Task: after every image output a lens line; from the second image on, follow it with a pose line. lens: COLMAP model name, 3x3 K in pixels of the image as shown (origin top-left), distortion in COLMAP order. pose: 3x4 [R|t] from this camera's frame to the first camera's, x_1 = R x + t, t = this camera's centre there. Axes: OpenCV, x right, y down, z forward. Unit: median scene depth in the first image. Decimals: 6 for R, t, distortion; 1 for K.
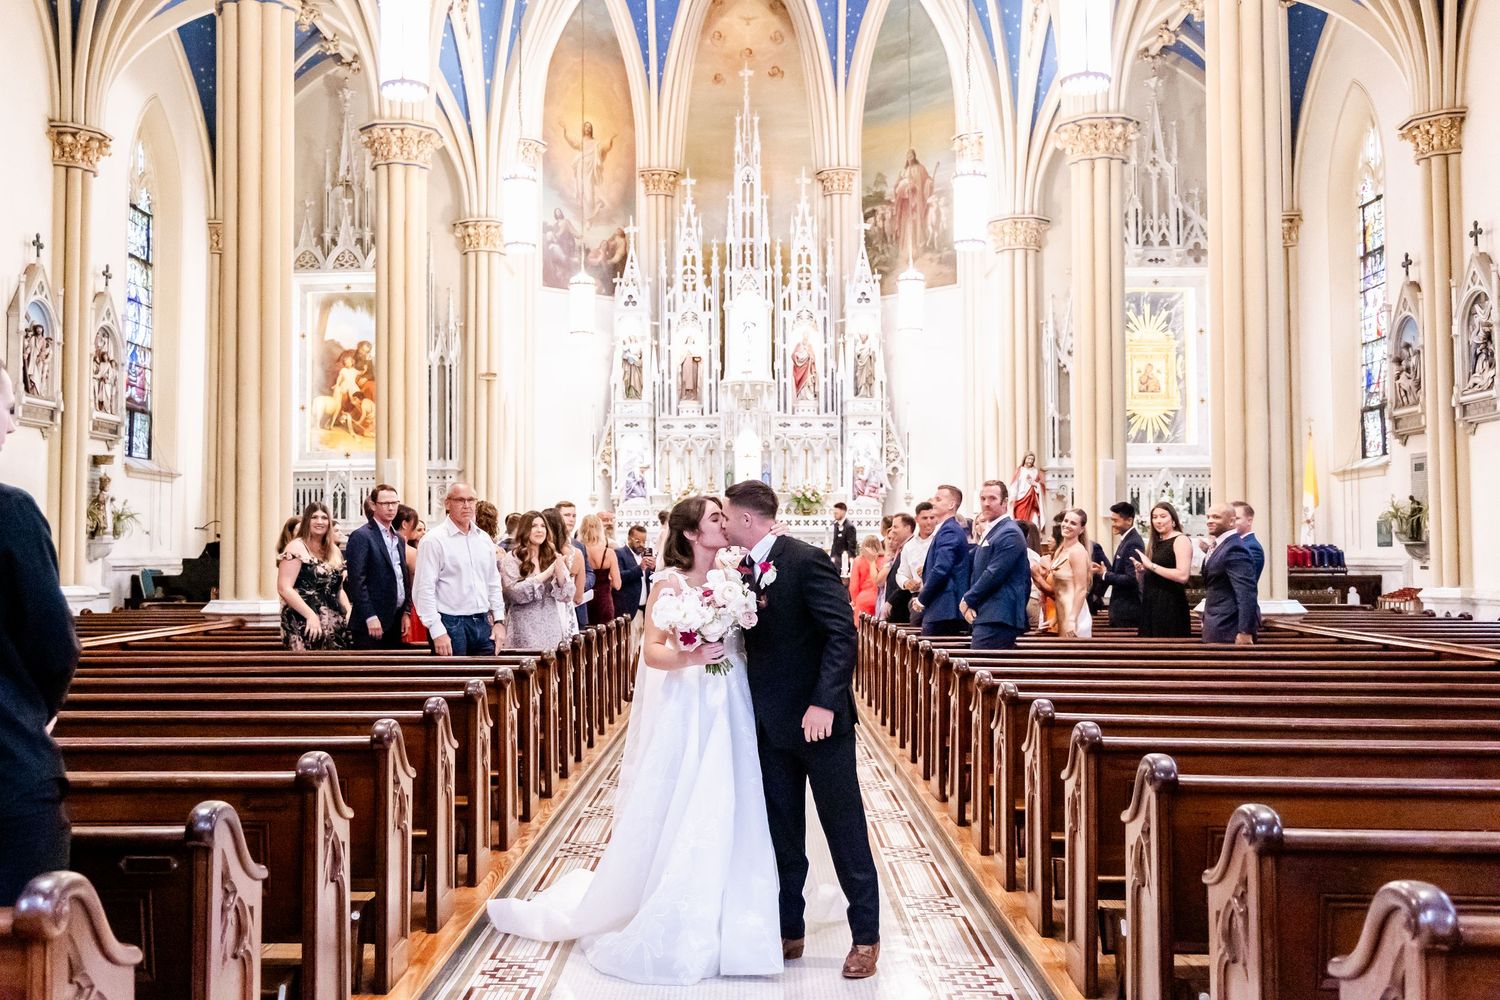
lens RADIAL K [[1718.6, 0, 691.5], [0, 1718.6, 467.1], [0, 0, 1]] dist [0.060856, 0.020970]
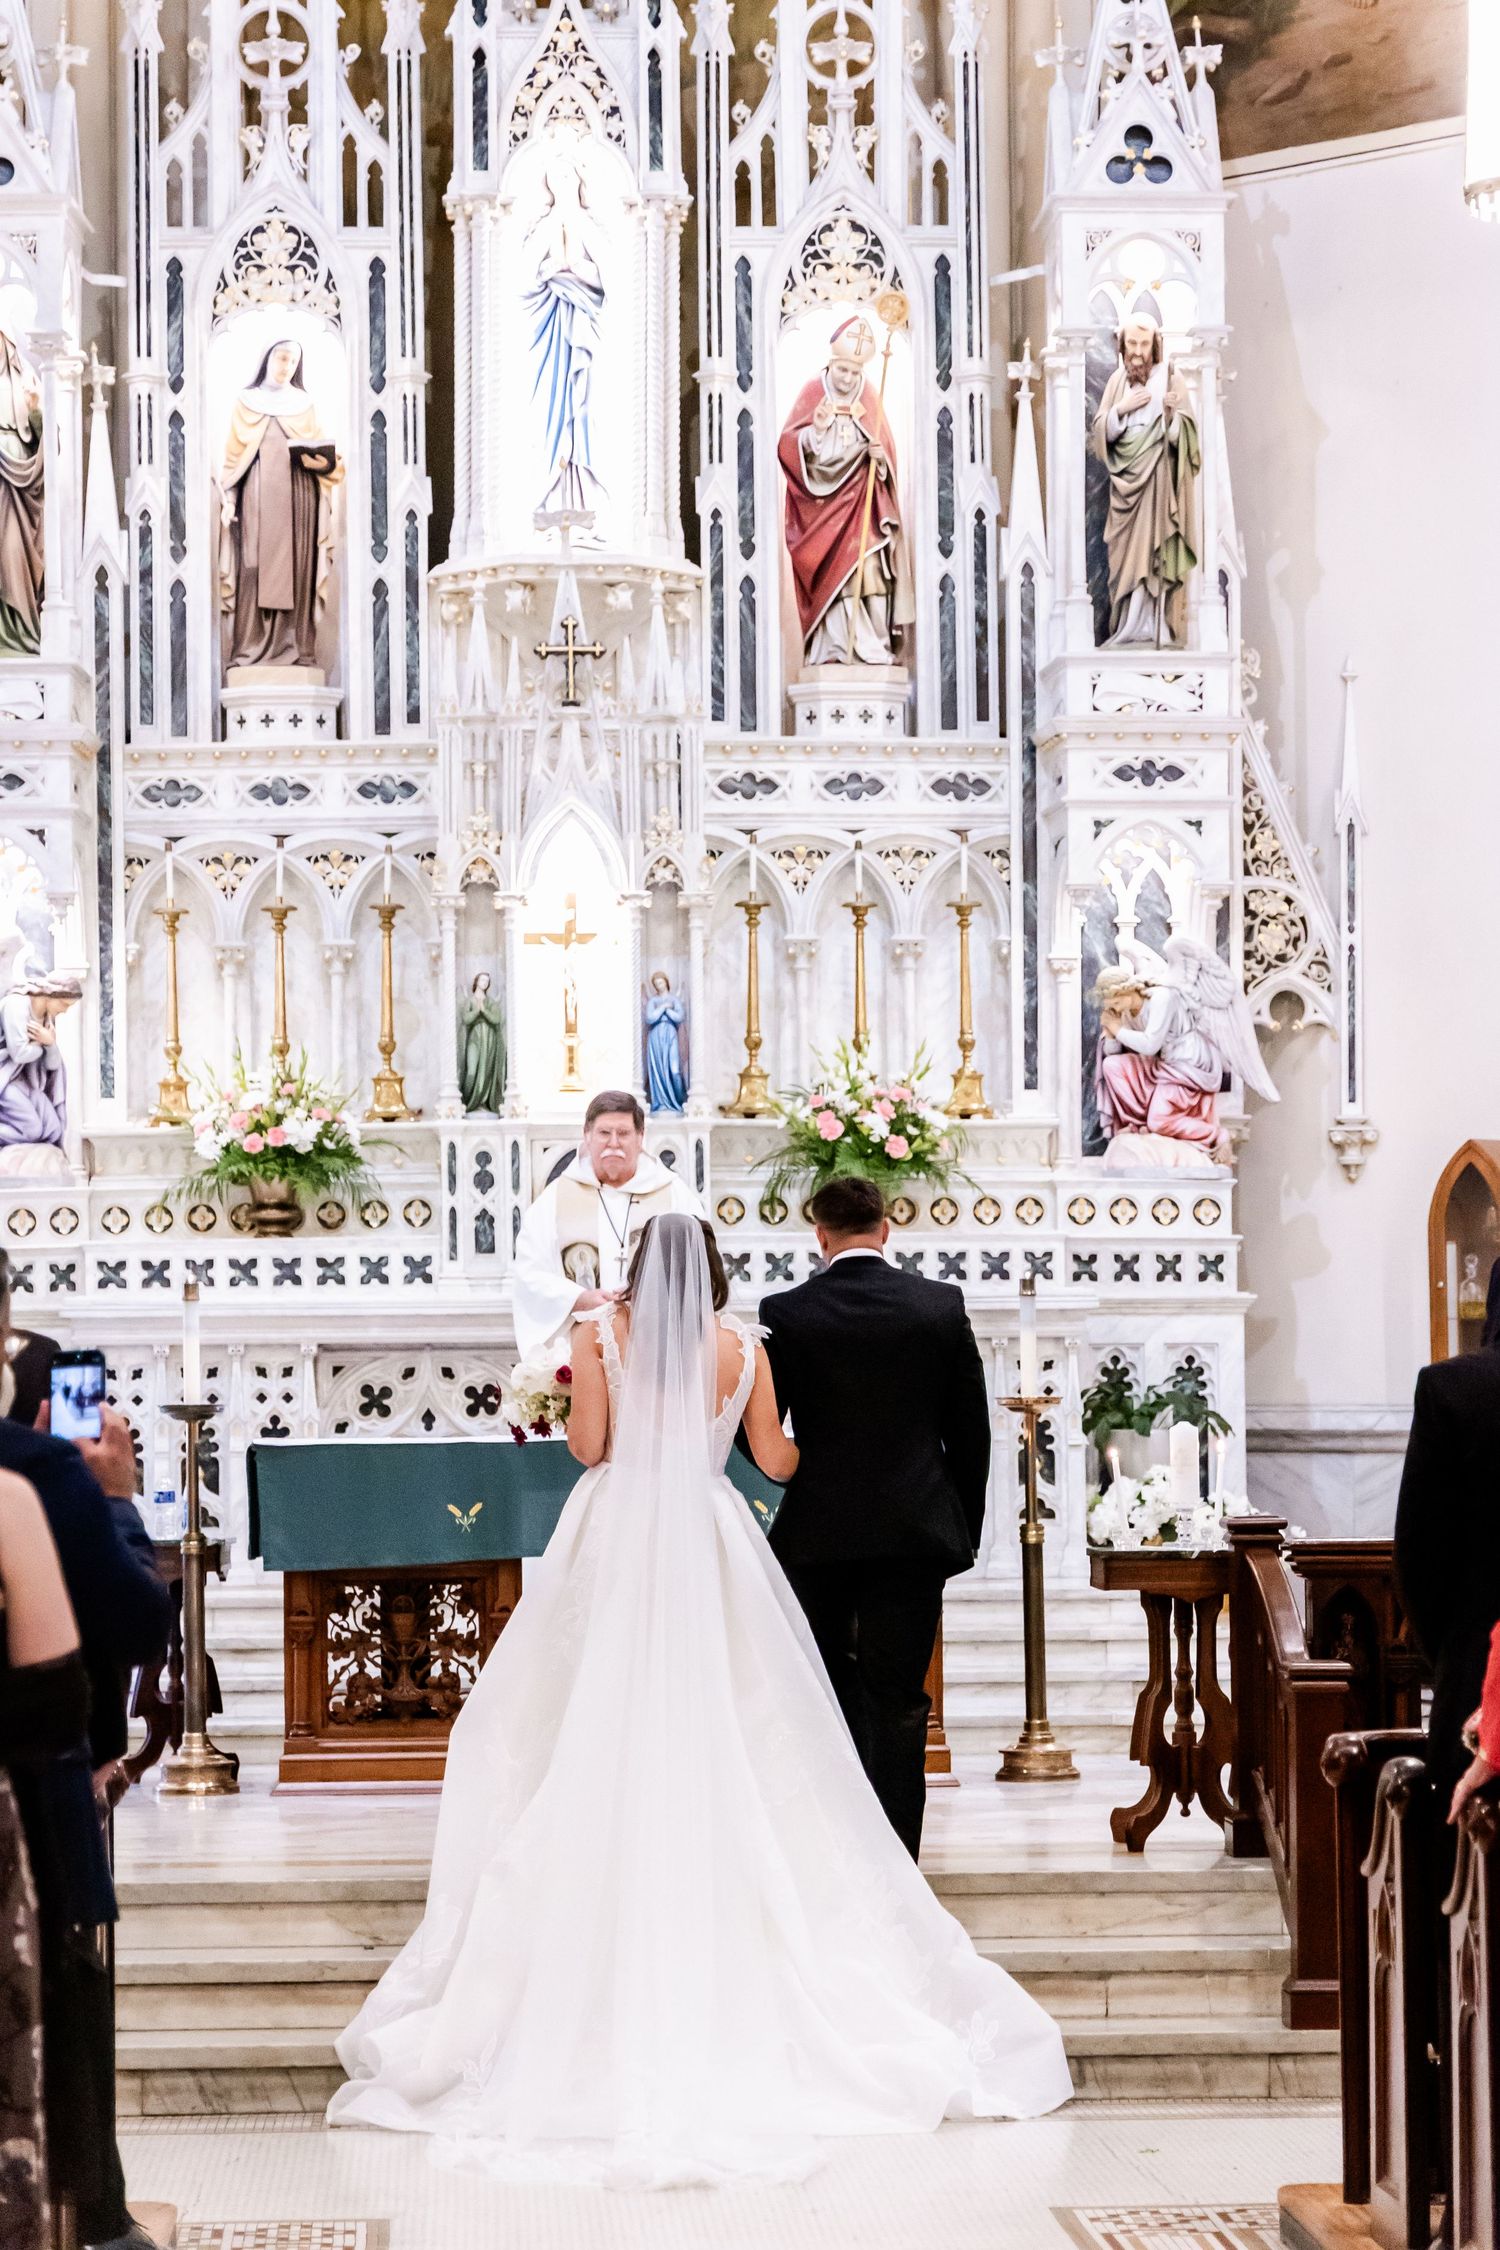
lens RADIAL K [[5851.1, 0, 716.3], [0, 5851.1, 1117.8], [0, 0, 1]] dist [0.061054, 0.619286]
pose [[0.995947, -0.002343, 0.089909, -0.011910], [0.002271, 0.999997, 0.000911, 0.014106], [-0.089911, -0.000704, 0.995950, 0.312425]]
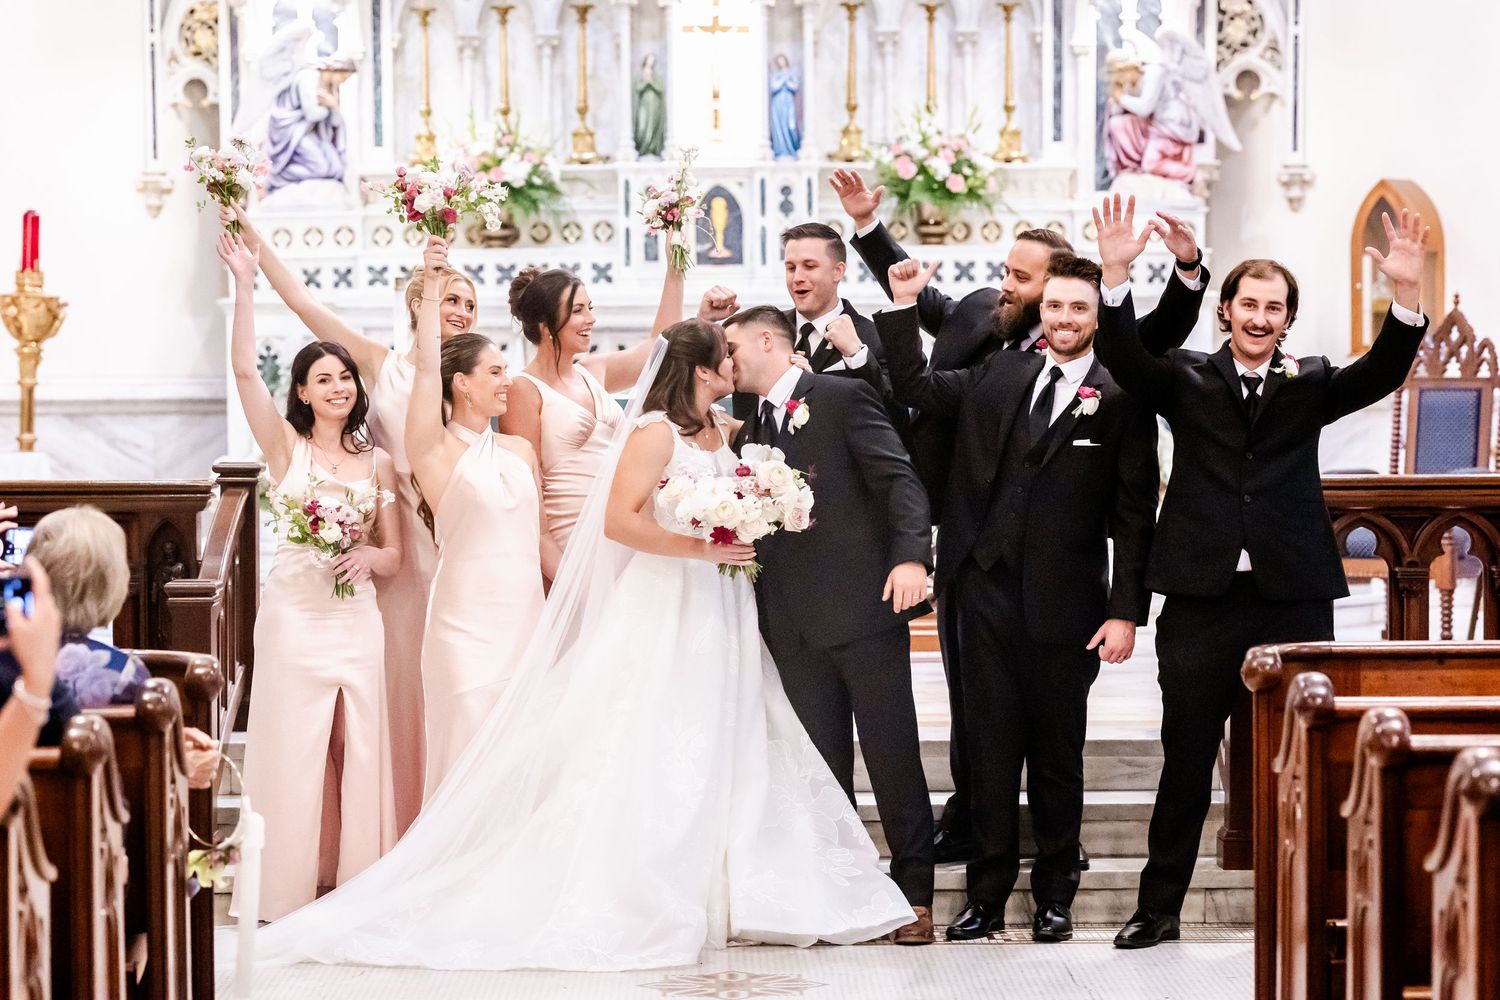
lens RADIAL K [[3633.4, 0, 750.0], [0, 3633.4, 500.0], [0, 0, 1]] dist [-0.014036, 0.476319]
pose [[0.998971, -0.004382, 0.045137, 0.011596], [0.000662, 0.996624, 0.082099, 0.020802], [-0.045344, -0.081984, 0.995602, 0.415761]]
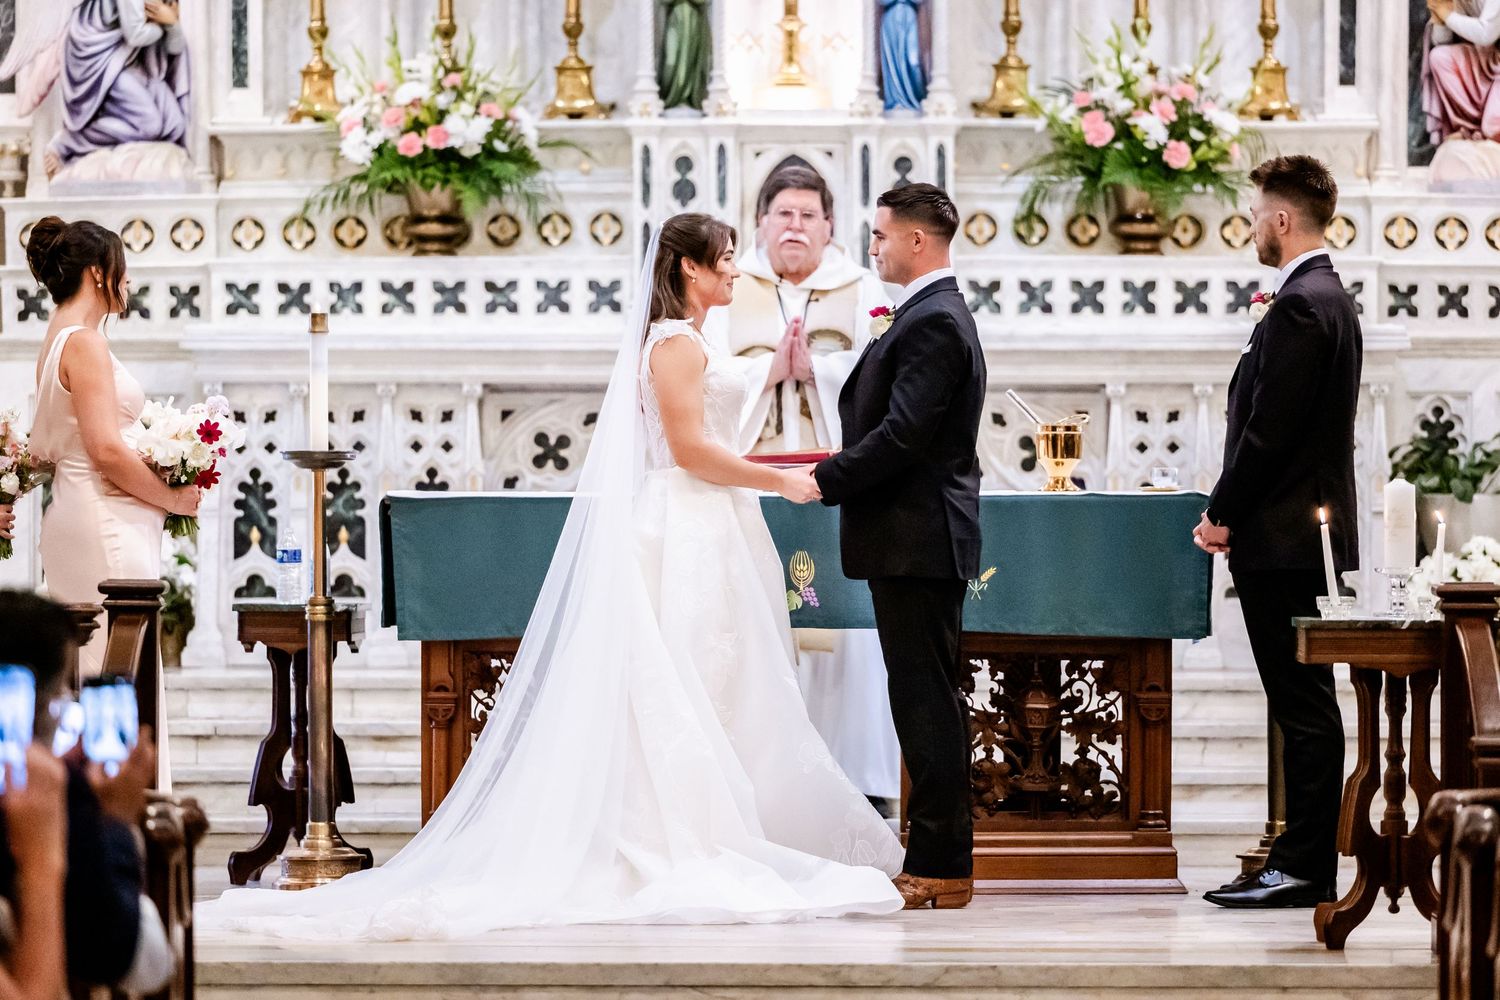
lens RADIAL K [[8861.3, 0, 750.0], [0, 8861.3, 500.0], [0, 0, 1]] dist [-0.055780, 3.059646]
pose [[0.999415, 0.003176, 0.034058, -0.000723], [-0.004957, 0.998616, 0.052354, 0.006889], [-0.033844, -0.052492, 0.998048, 0.130238]]
